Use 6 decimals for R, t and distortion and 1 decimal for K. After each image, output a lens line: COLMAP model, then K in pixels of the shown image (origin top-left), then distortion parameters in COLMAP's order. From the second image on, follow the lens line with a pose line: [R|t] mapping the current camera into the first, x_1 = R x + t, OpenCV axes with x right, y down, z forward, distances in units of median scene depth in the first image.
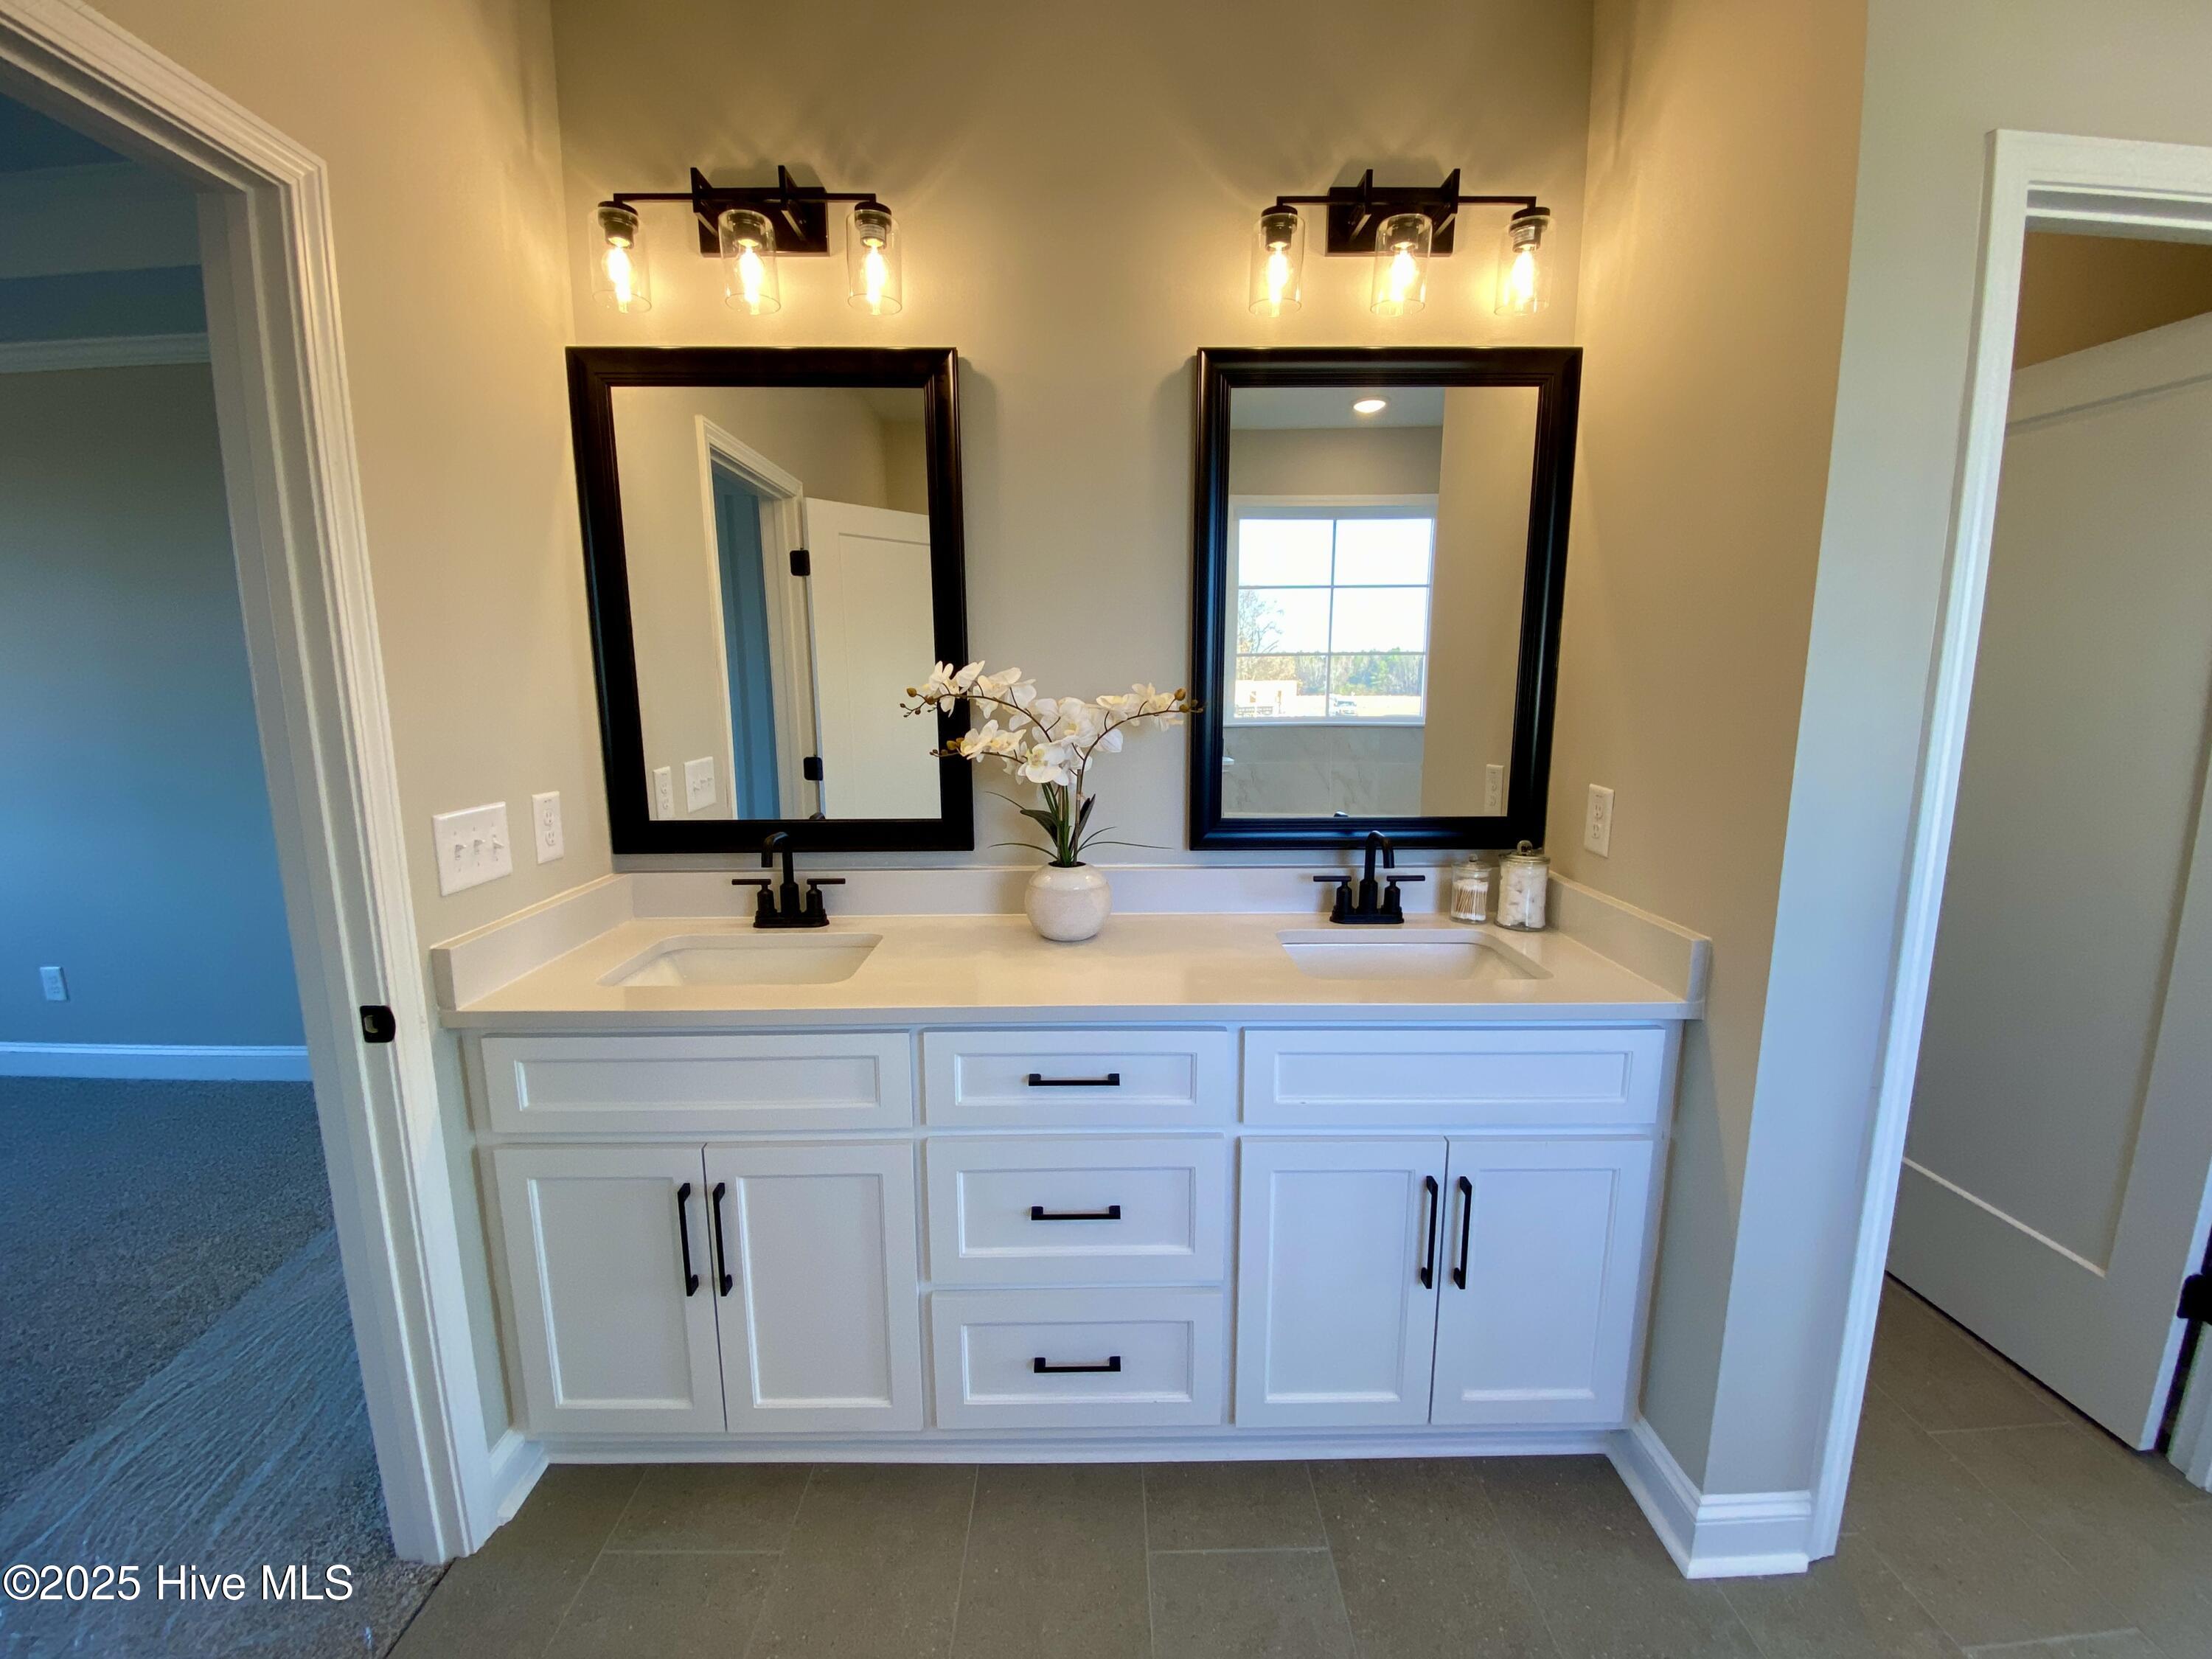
lens RADIAL K [[906.2, 0, 1093.9], [0, 906.2, 833.4], [0, 0, 1]] dist [0.000073, -0.007551]
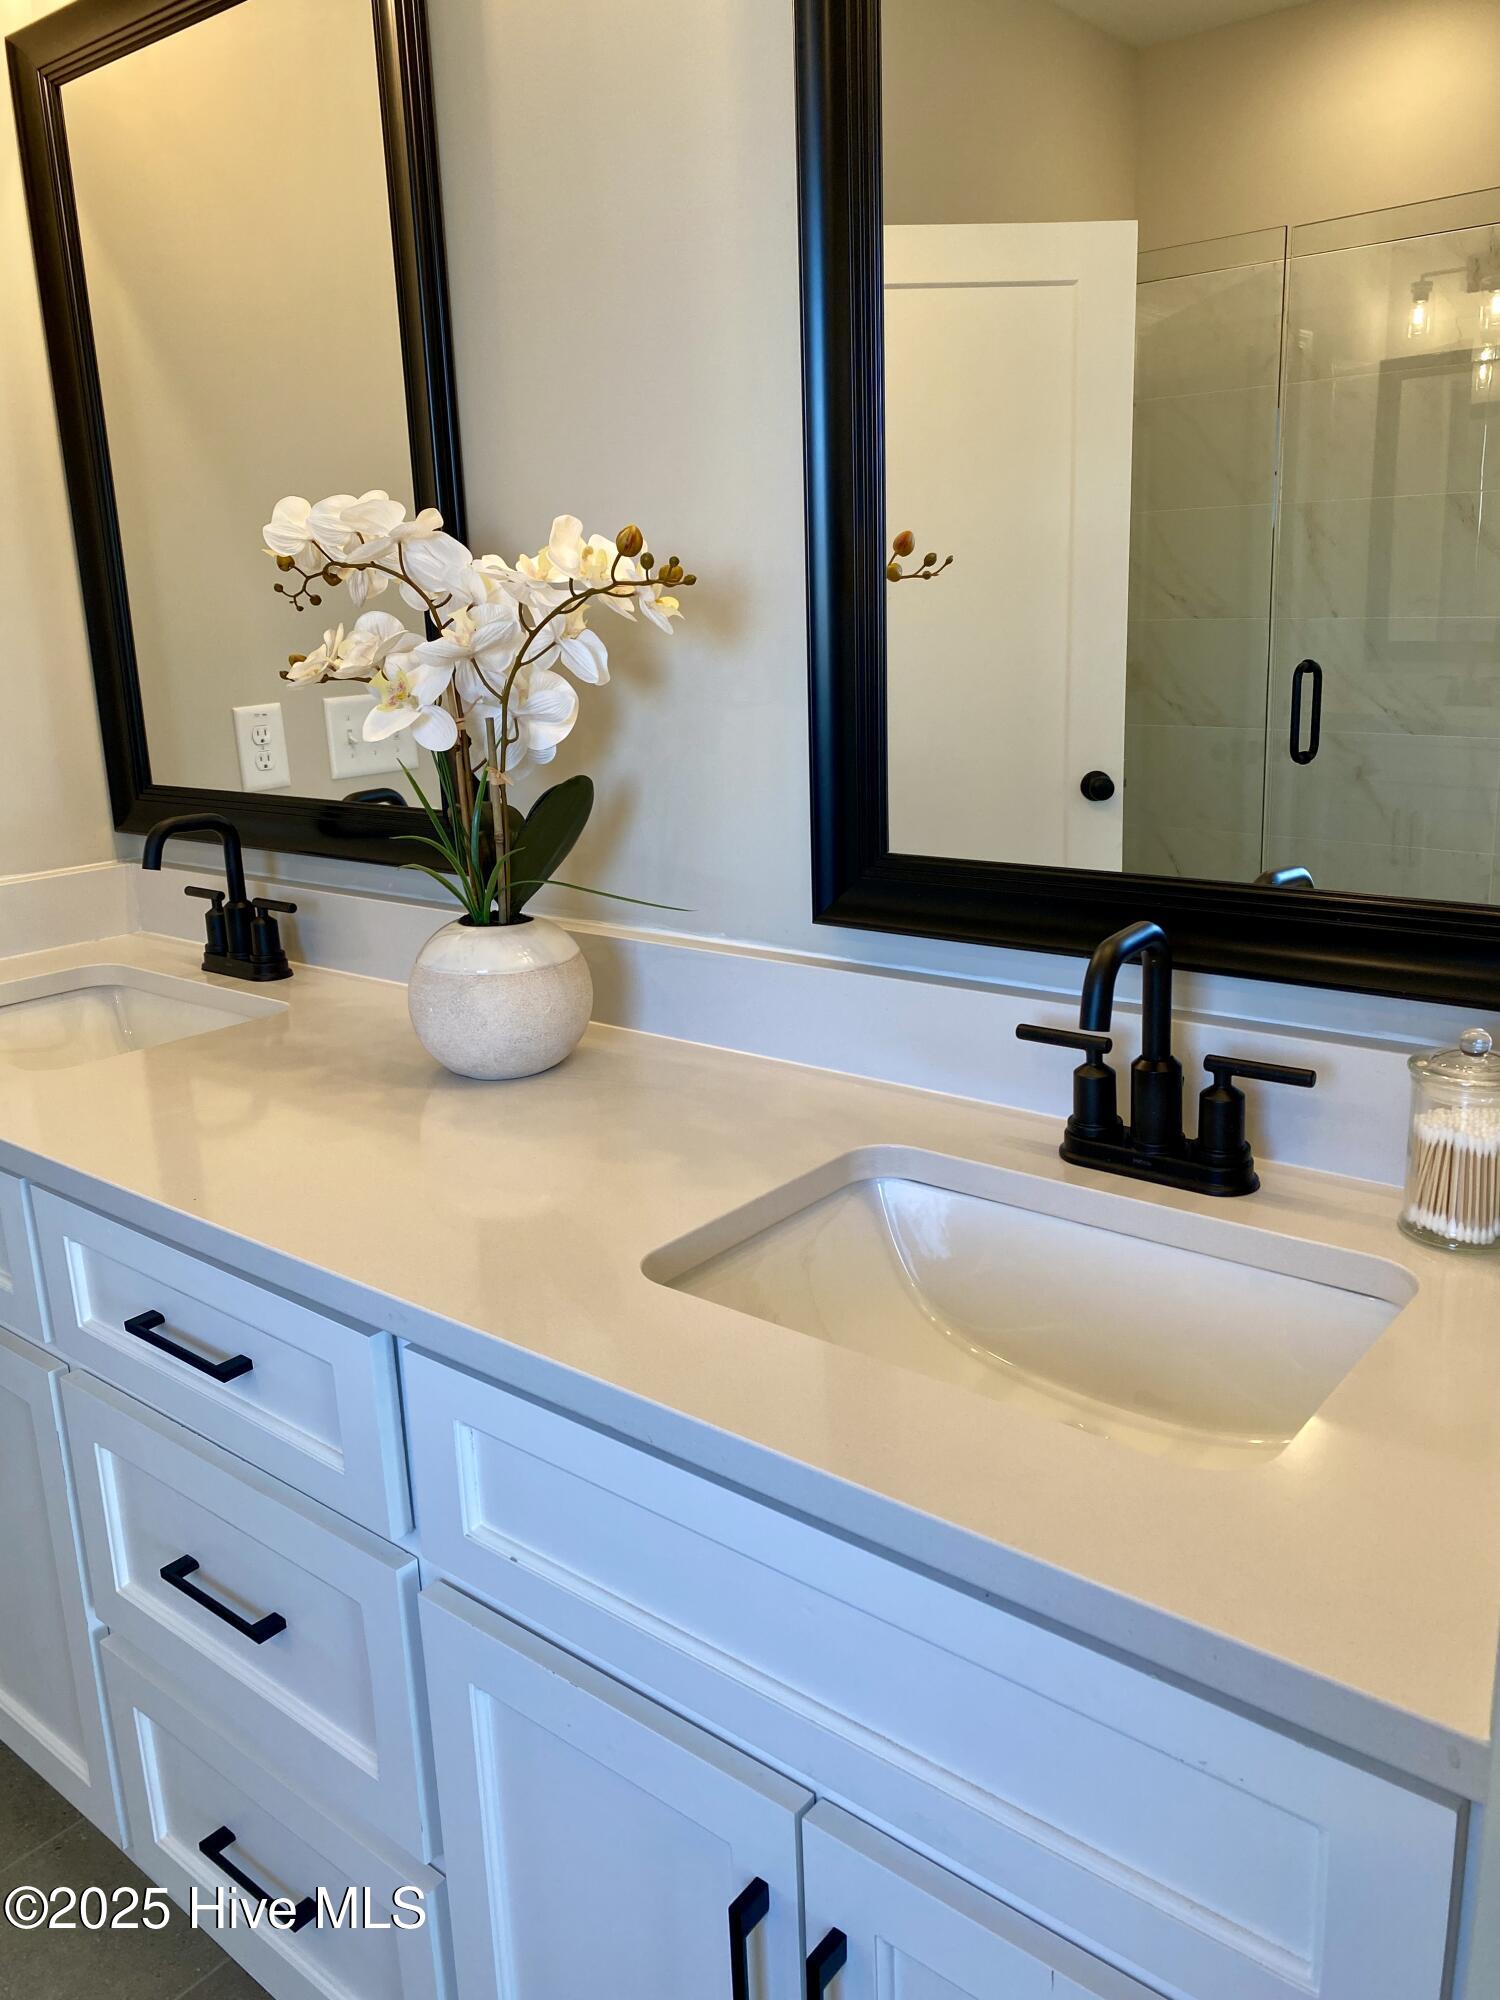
lens RADIAL K [[1520.2, 0, 736.2], [0, 1520.2, 990.8], [0, 0, 1]] dist [0.038224, -0.031691]
pose [[0.751784, 0.138663, -0.644665, 0.632943], [-0.076405, 0.989373, 0.123707, -0.040132], [0.654968, -0.043745, 0.754389, 0.500951]]
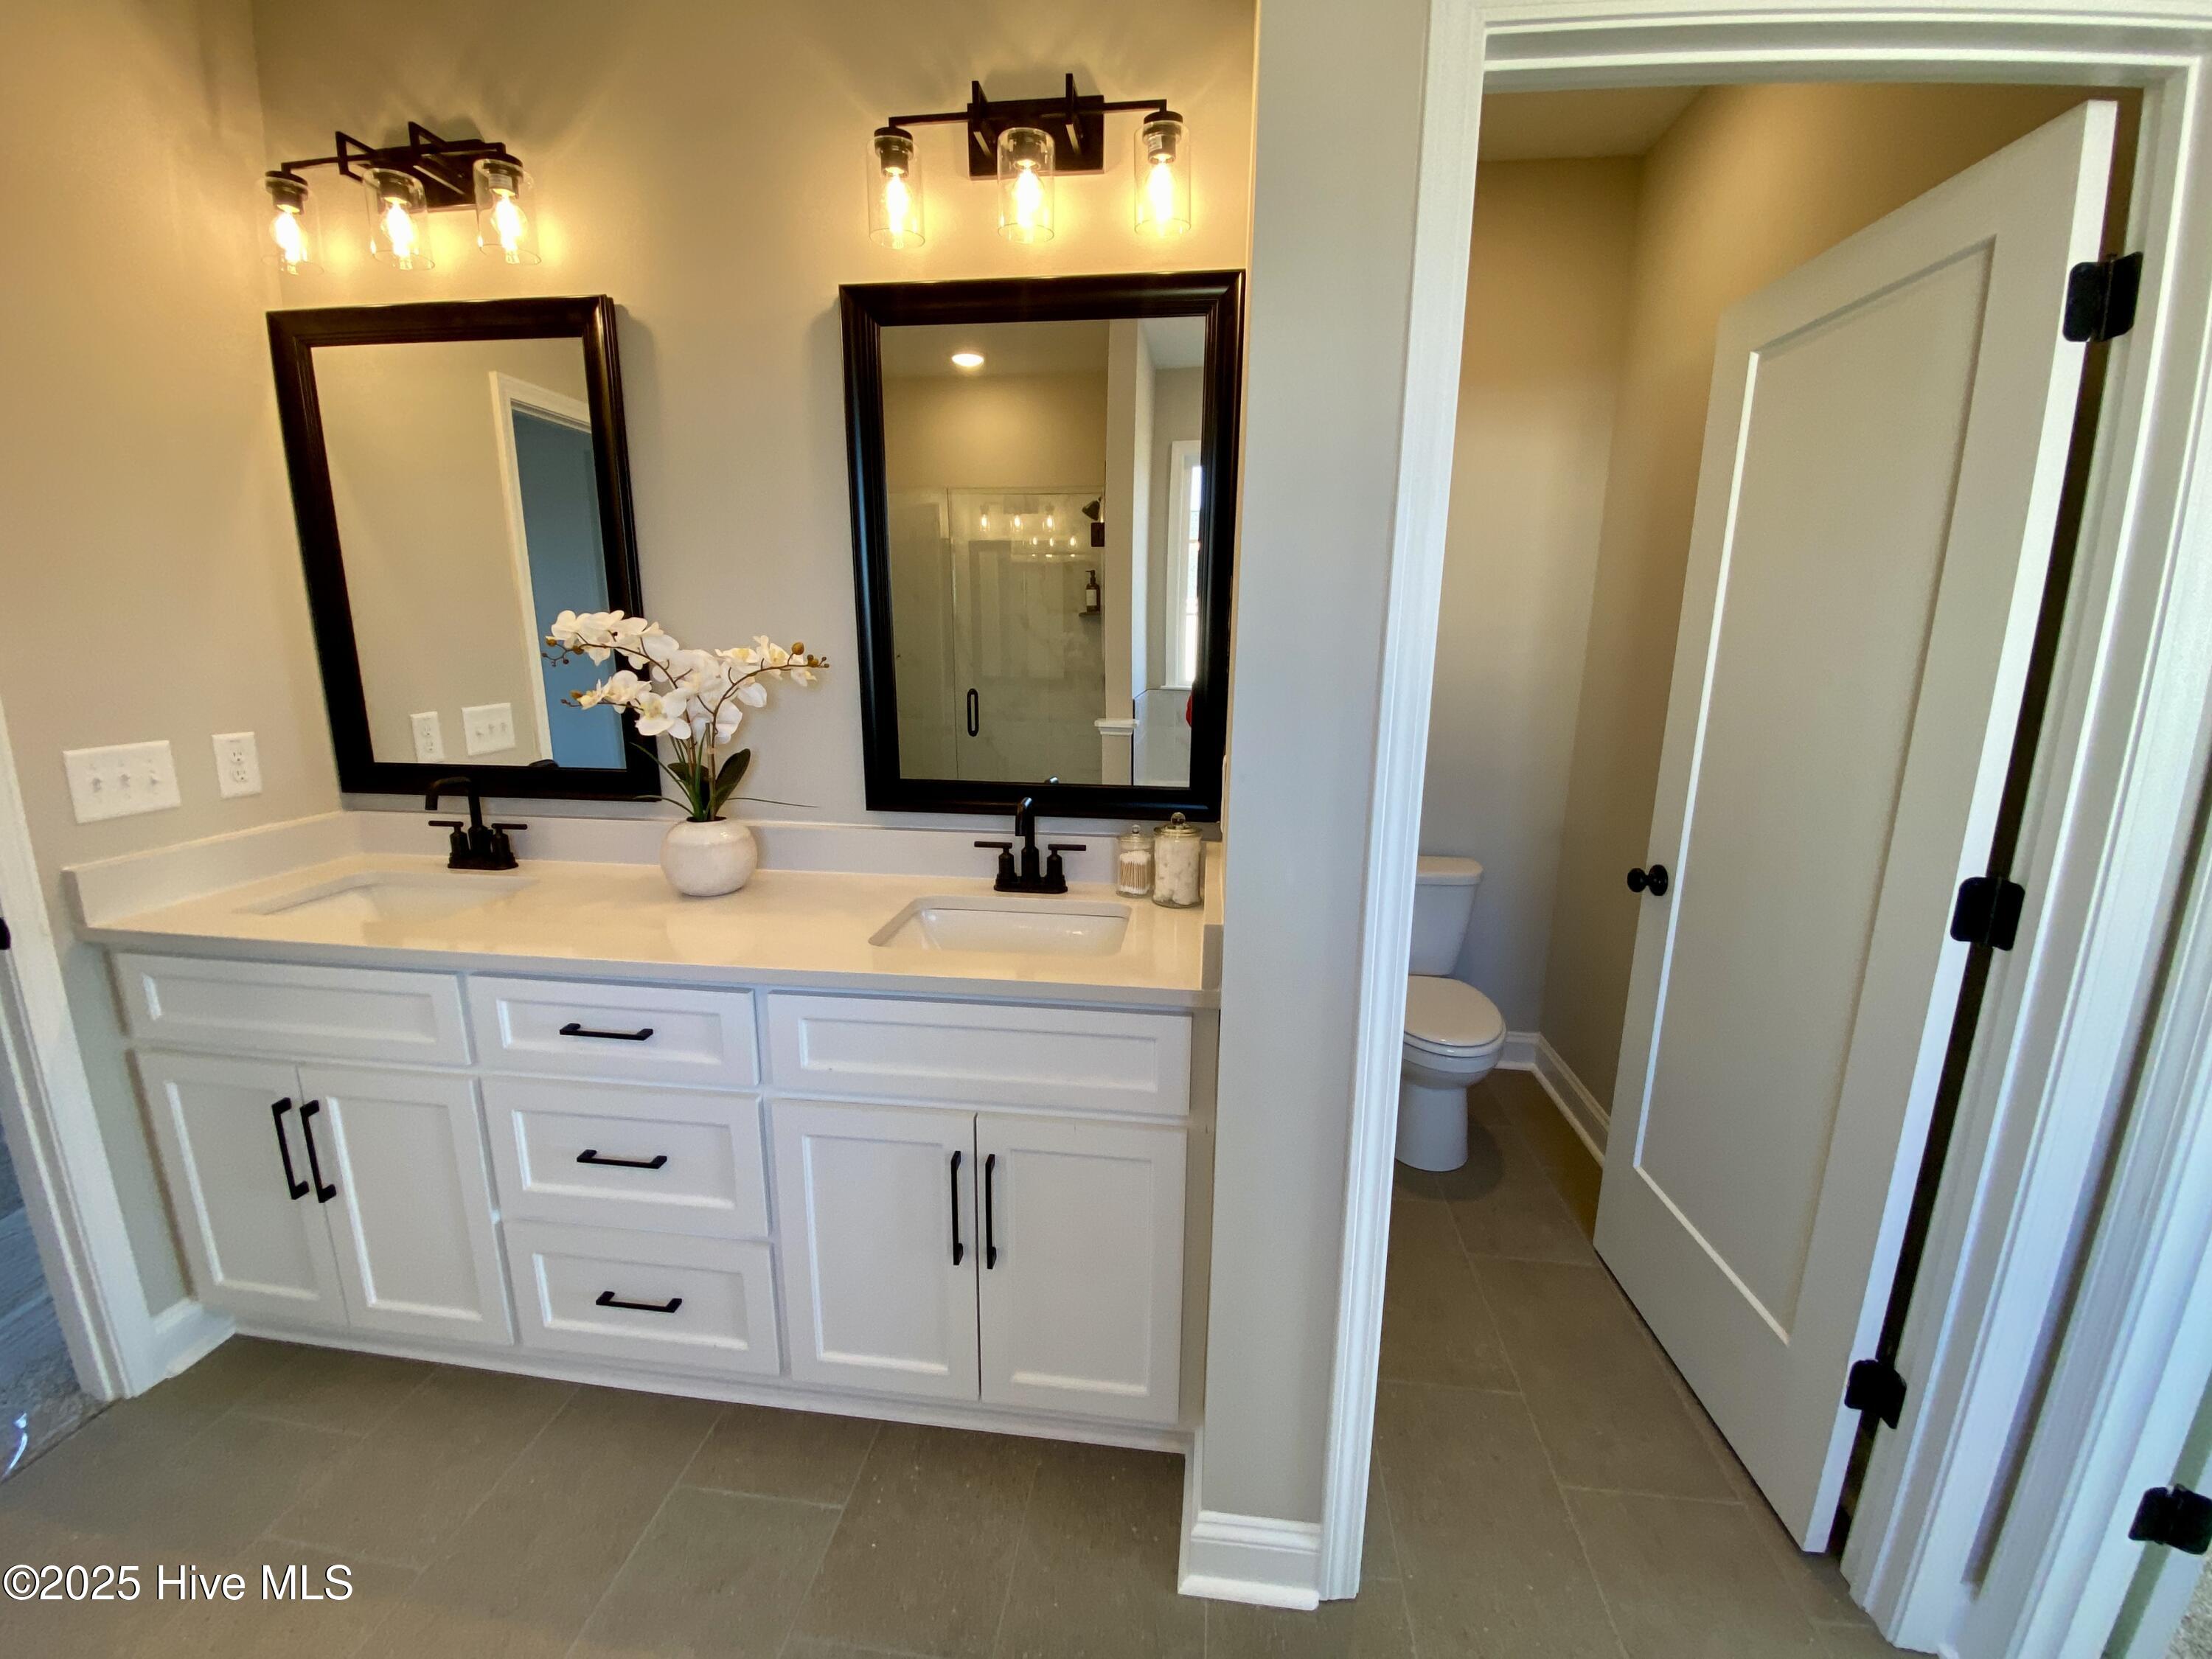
lens RADIAL K [[906.2, 0, 1116.9], [0, 906.2, 832.2], [0, 0, 1]] dist [0.000073, -0.007551]
pose [[0.990626, 0.041671, -0.130094, 0.586541], [-0.035444, 0.998129, 0.049821, -0.018068], [0.131927, -0.044743, 0.990249, 0.067360]]
